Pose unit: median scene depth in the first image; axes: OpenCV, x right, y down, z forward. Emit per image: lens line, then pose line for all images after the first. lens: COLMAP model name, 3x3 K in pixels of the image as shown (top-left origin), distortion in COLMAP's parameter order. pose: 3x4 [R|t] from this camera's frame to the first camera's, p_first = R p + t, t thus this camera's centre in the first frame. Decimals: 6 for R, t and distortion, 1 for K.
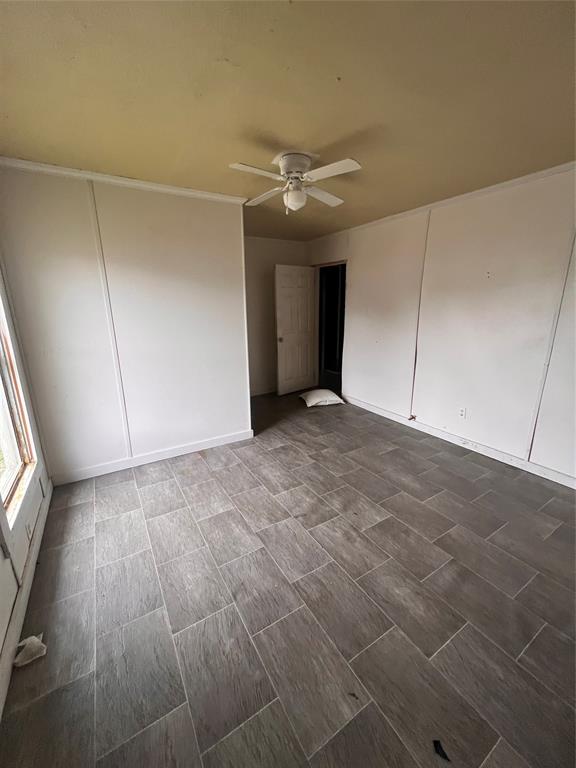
lens RADIAL K [[310.0, 0, 288.0], [0, 310.0, 384.0], [0, 0, 1]] dist [0.000504, 0.000046]
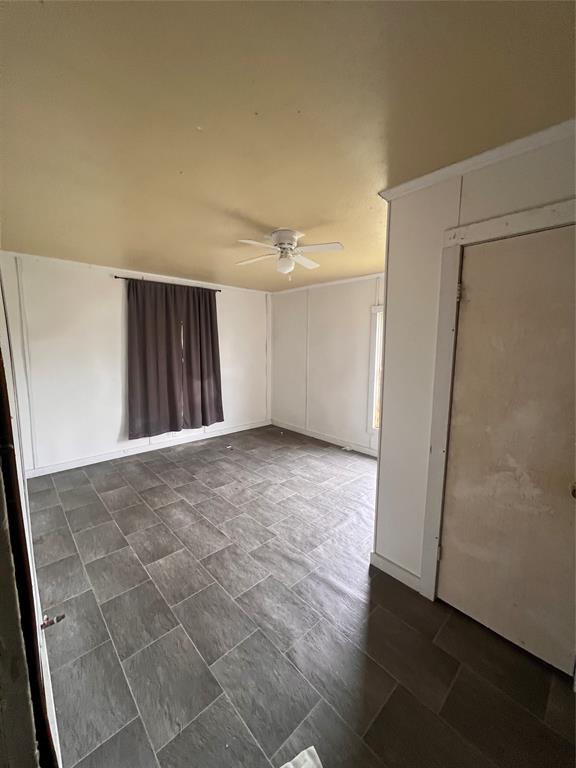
lens RADIAL K [[310.0, 0, 288.0], [0, 310.0, 384.0], [0, 0, 1]] dist [0.000504, 0.000046]
pose [[-0.980259, 0.035082, -0.194579, 0.244172], [-0.042593, 0.923556, 0.381091, -0.606855], [0.193074, 0.381855, -0.903830, 2.157356]]
